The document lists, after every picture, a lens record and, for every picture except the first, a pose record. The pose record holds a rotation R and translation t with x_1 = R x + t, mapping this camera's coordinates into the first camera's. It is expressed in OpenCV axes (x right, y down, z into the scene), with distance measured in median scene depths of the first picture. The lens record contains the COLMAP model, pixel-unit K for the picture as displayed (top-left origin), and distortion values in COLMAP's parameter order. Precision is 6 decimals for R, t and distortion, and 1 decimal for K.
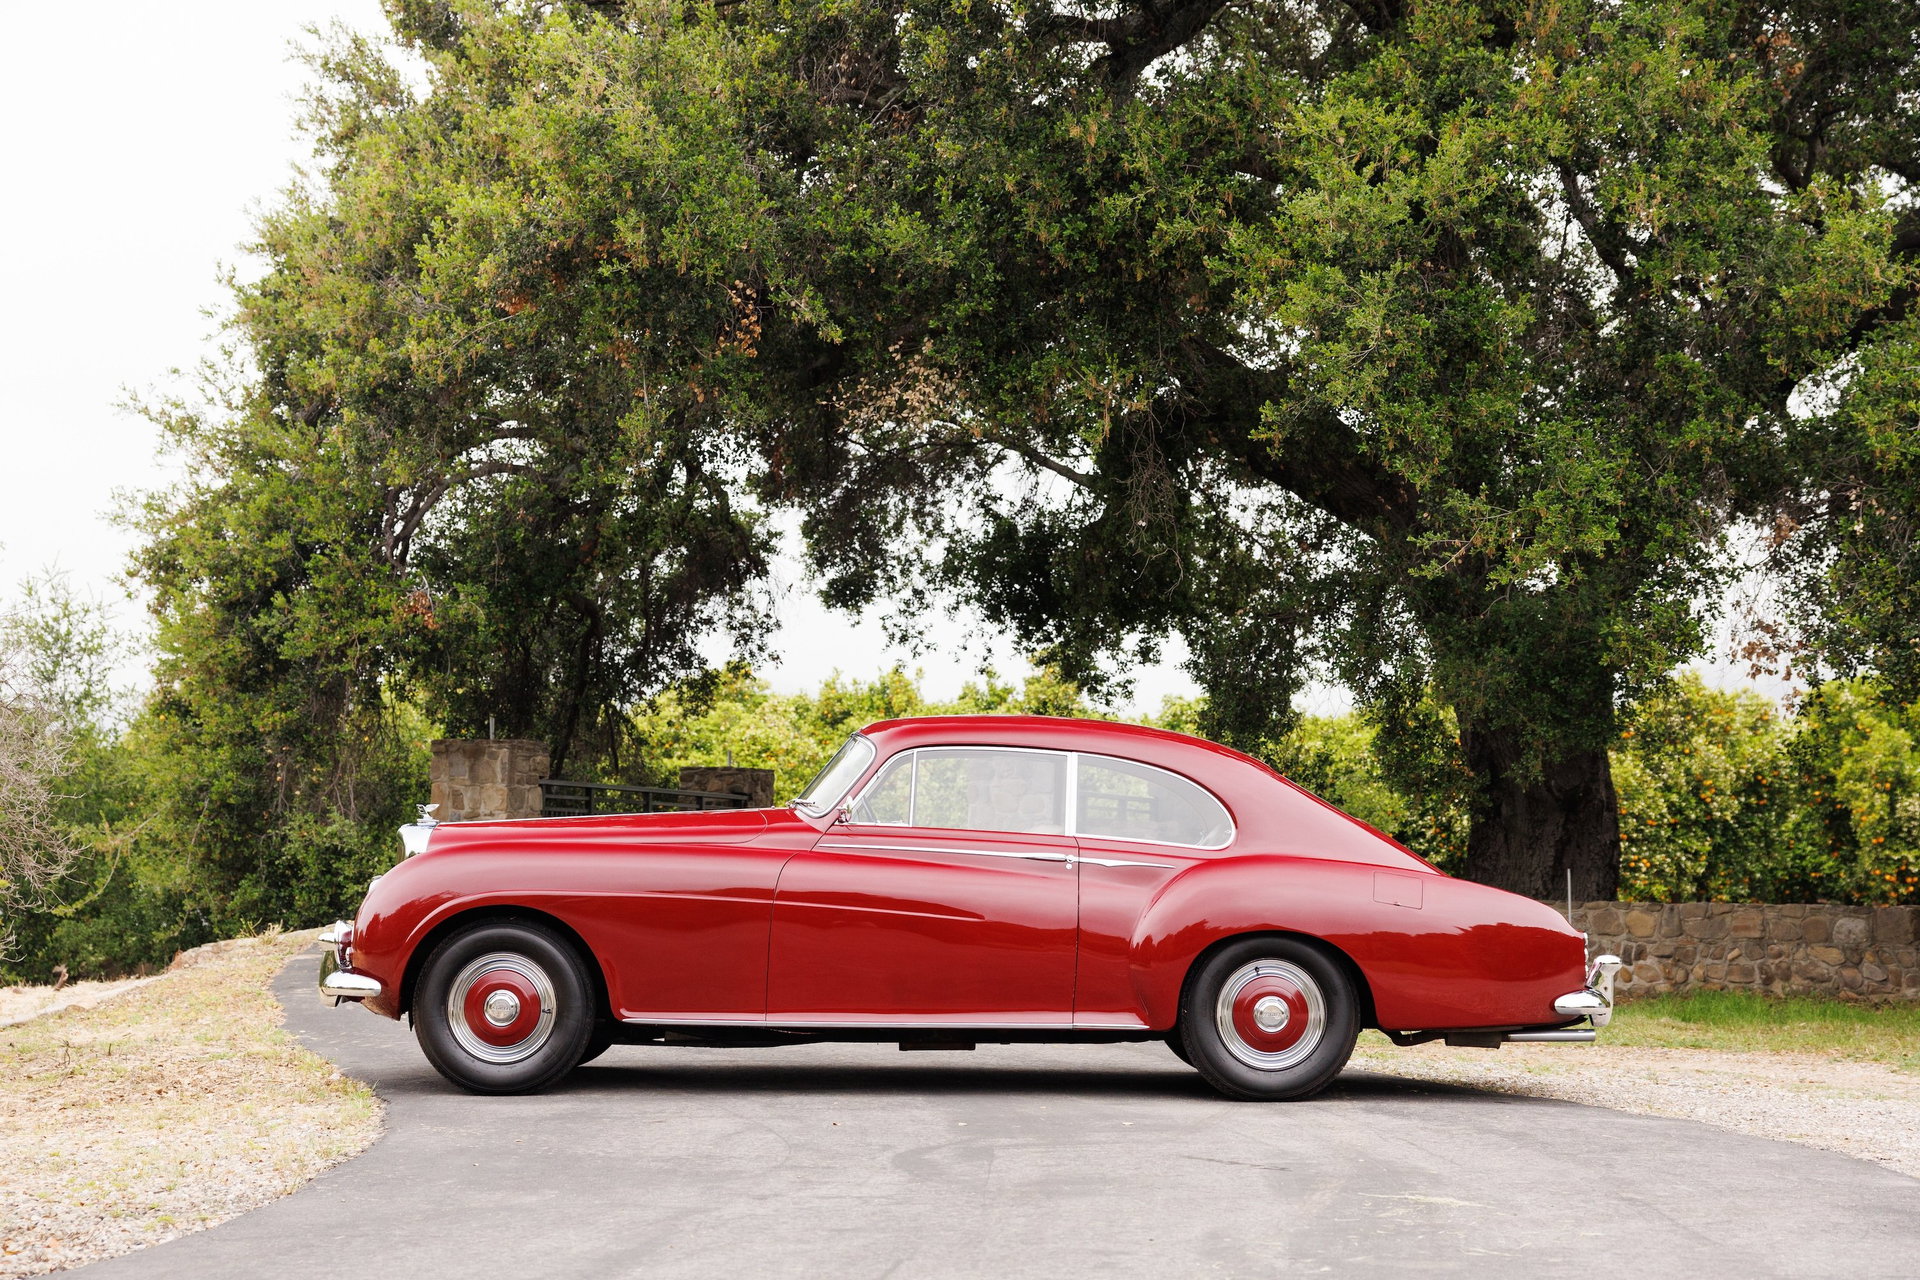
lens RADIAL K [[2872.1, 0, 960.0], [0, 2872.1, 640.0], [0, 0, 1]] dist [-0.012063, 0.078210]
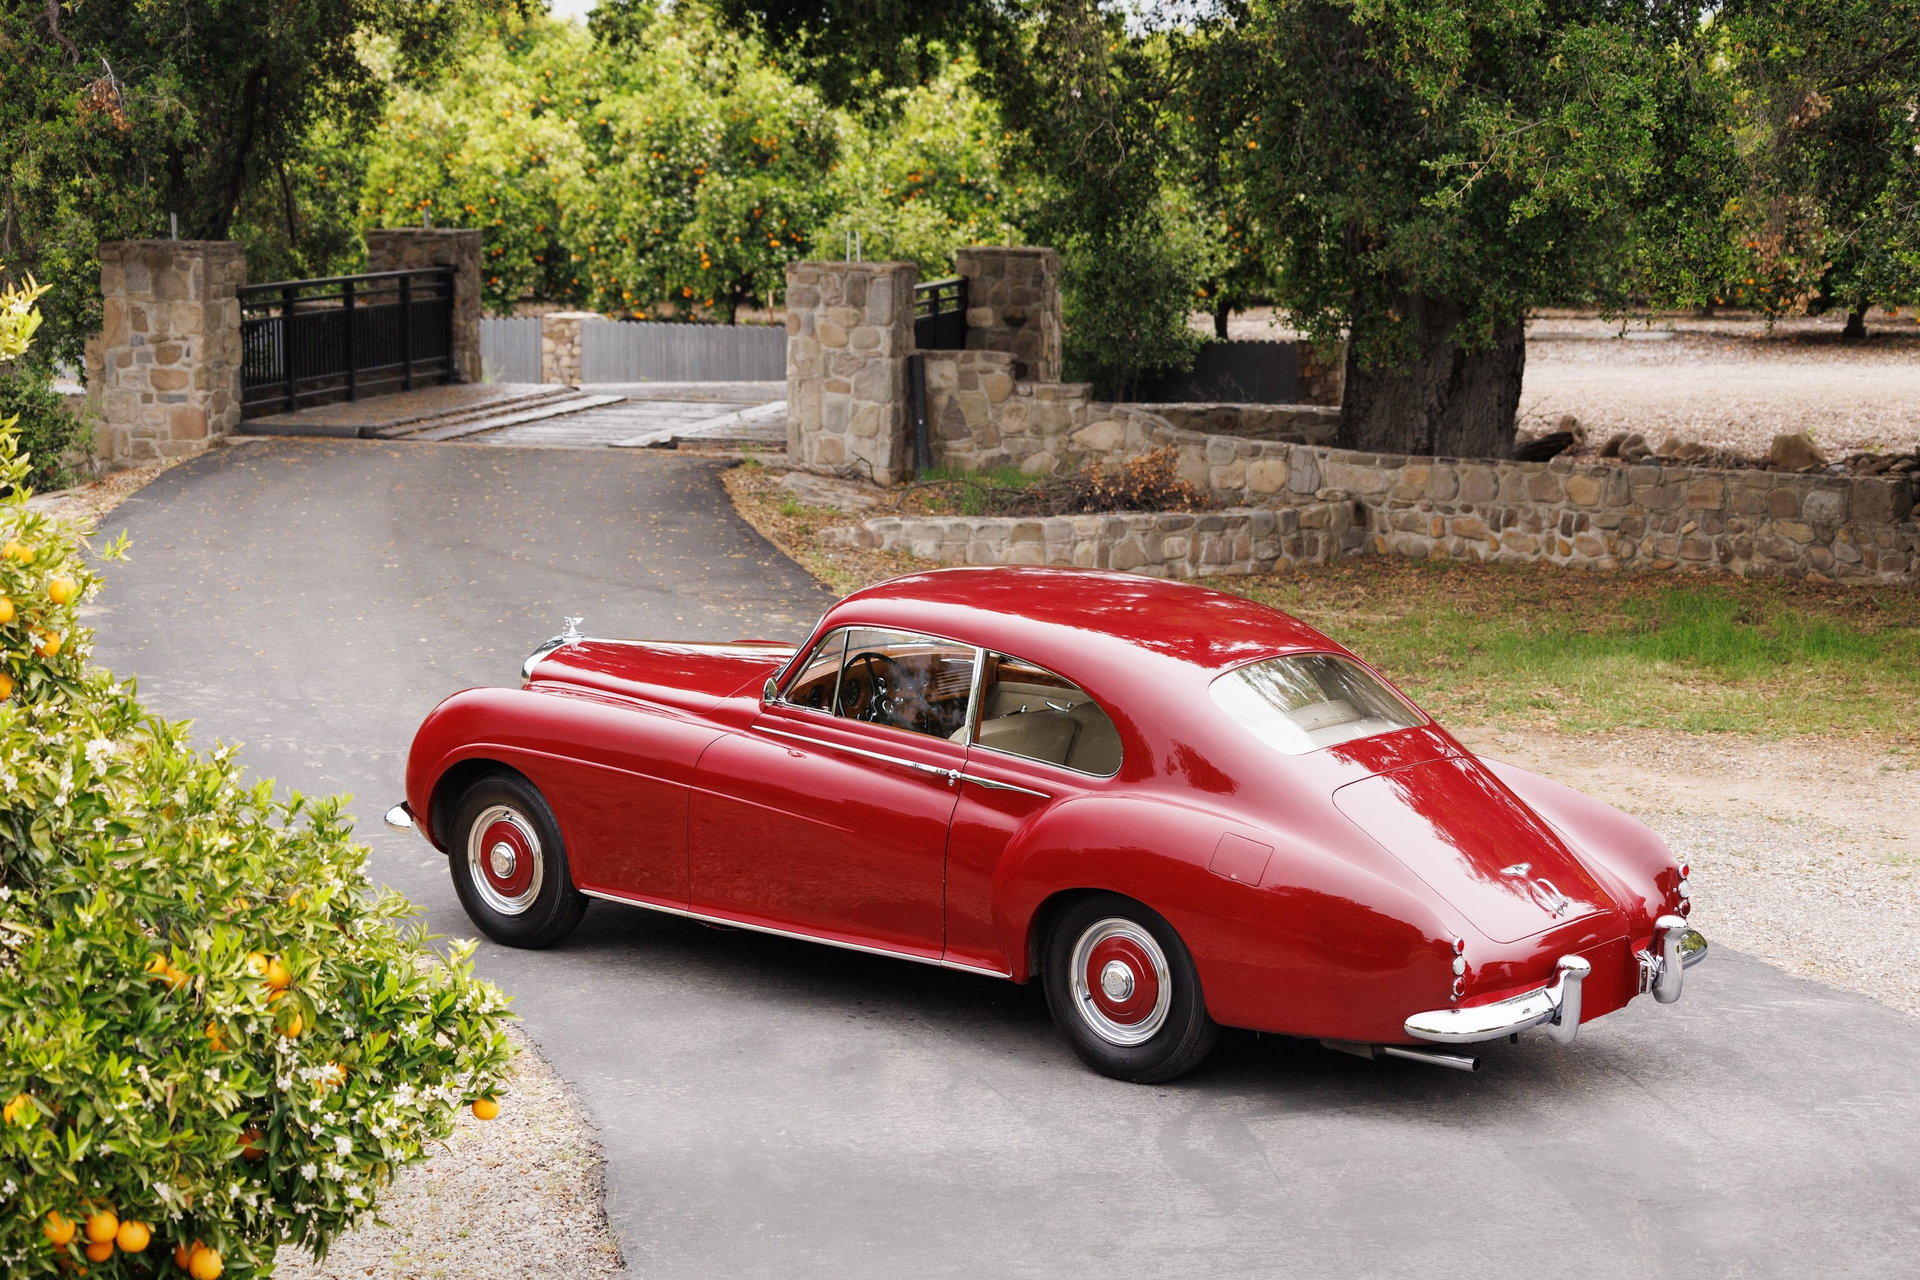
lens RADIAL K [[3708.3, 0, 960.0], [0, 3708.3, 640.0], [0, 0, 1]] dist [-0.030927, 0.309911]
pose [[0.991675, -0.023007, 0.126692, -0.068993], [-0.005414, 0.975587, 0.219545, -0.075277], [-0.128650, -0.218403, 0.967341, -0.054149]]
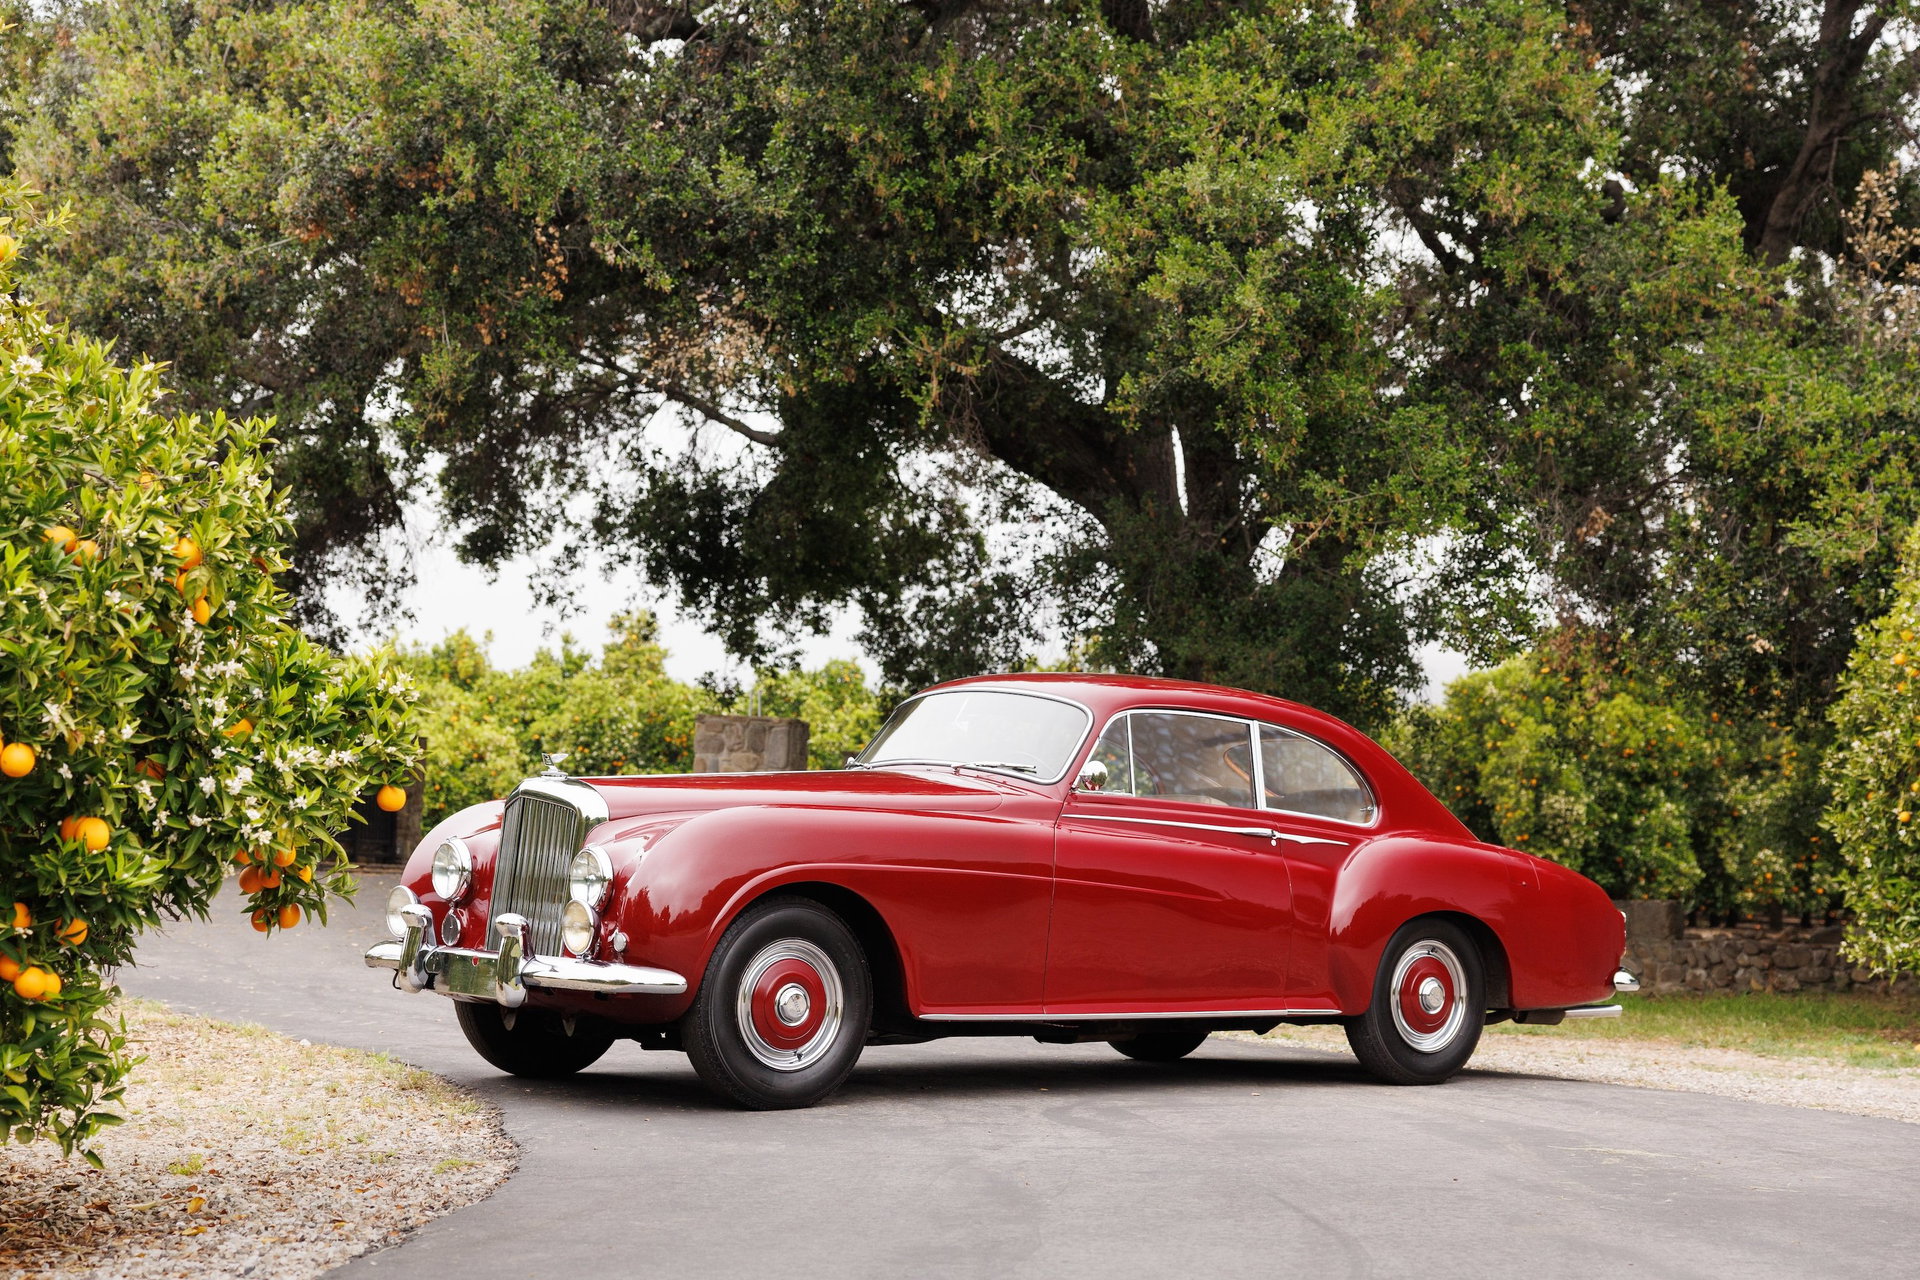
lens RADIAL K [[3148.0, 0, 960.0], [0, 3148.0, 640.0], [0, 0, 1]] dist [-0.008099, 0.007331]
pose [[0.985724, 0.030067, 0.165660, -0.067398], [-0.031784, 0.999465, 0.007721, 0.000757], [-0.165339, -0.012876, 0.986153, -0.028477]]
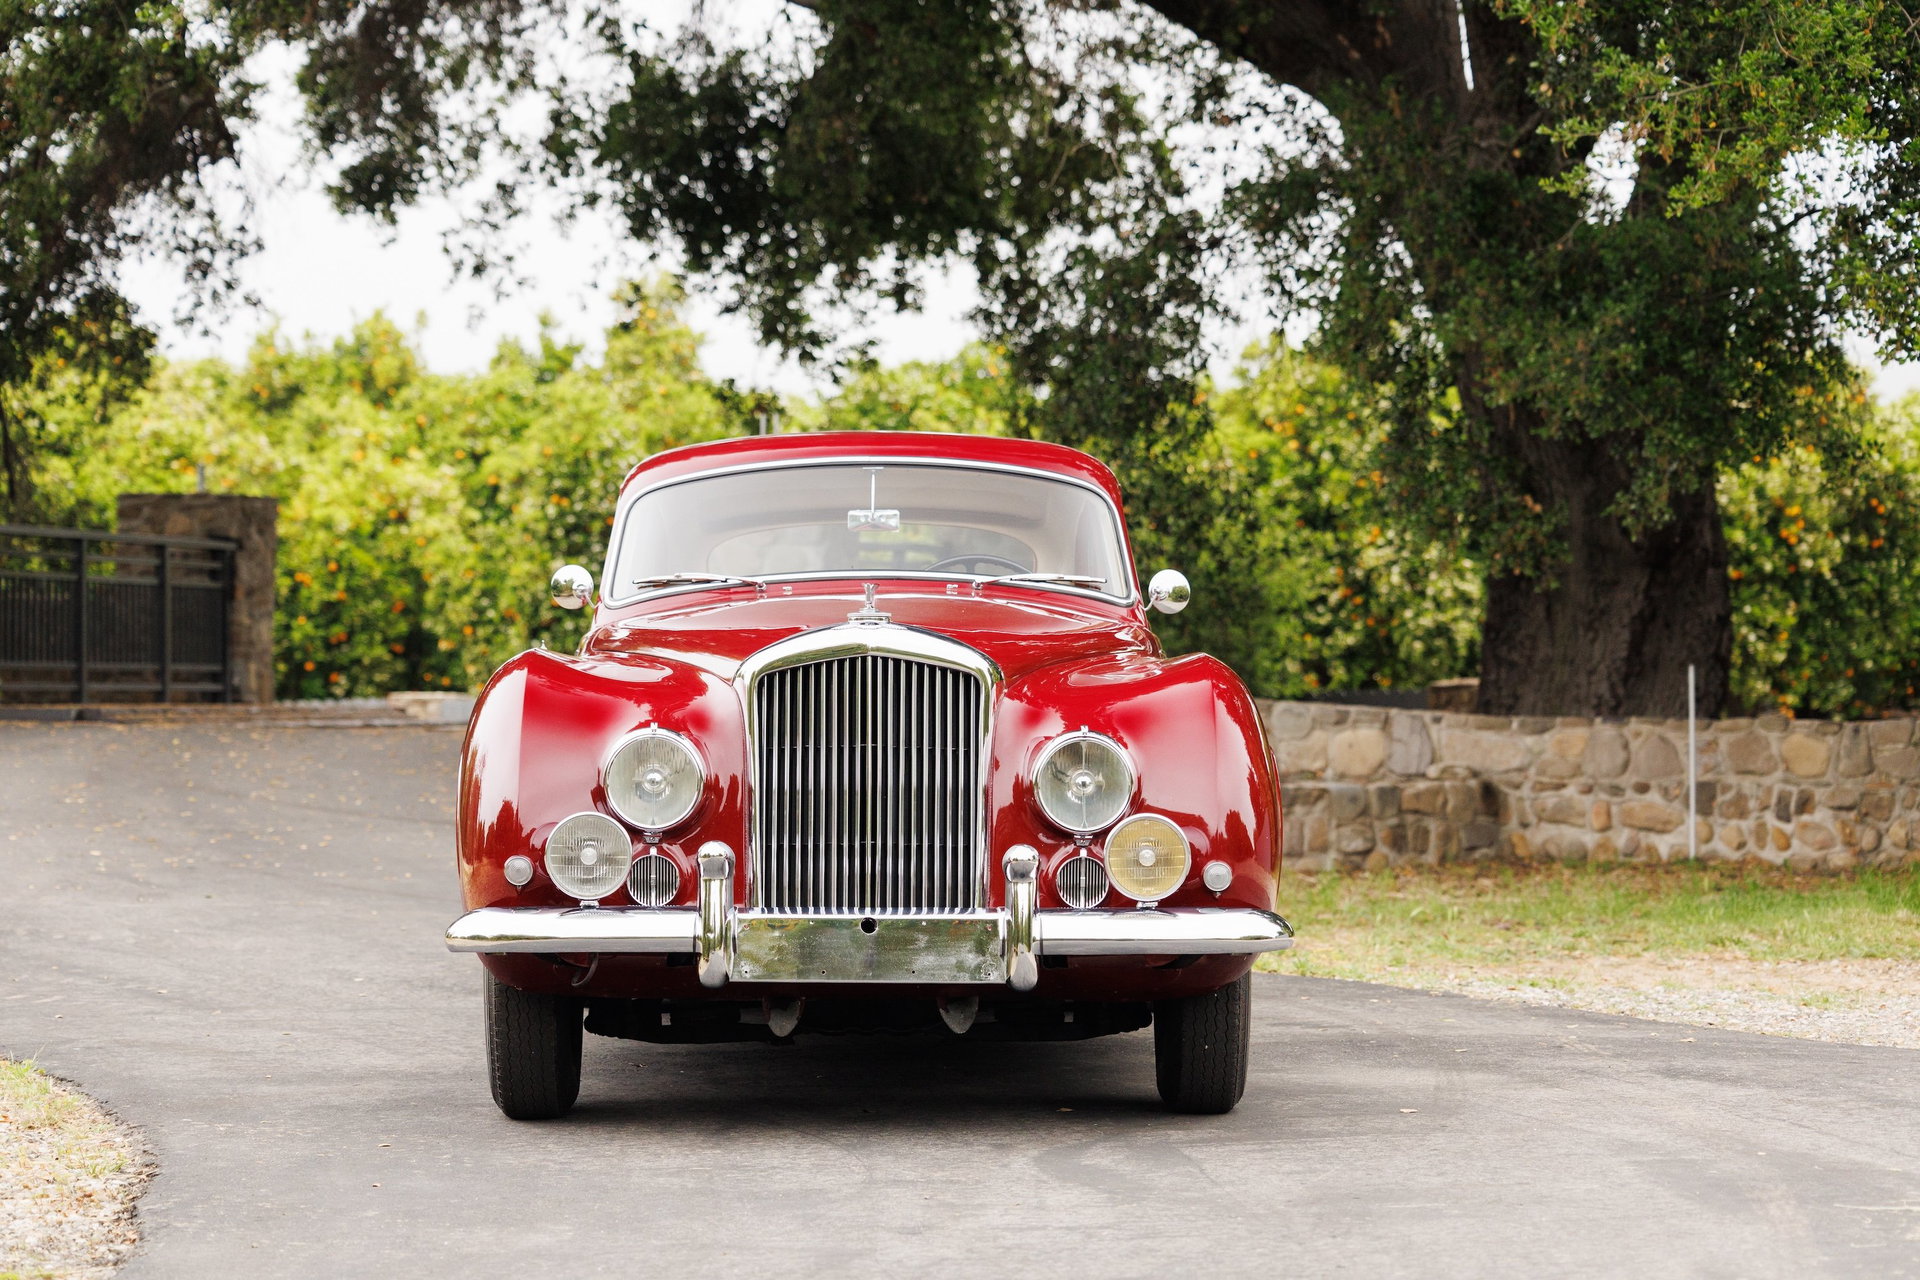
lens RADIAL K [[5040.0, 0, 960.4], [0, 5040.0, 673.3], [0, 0, 1]] dist [-0.300443, 1.110554]
pose [[0.993489, -0.005973, 0.113769, -0.045064], [-0.003615, 0.996469, 0.083879, -0.004903], [-0.113869, -0.083744, 0.989960, -0.020369]]
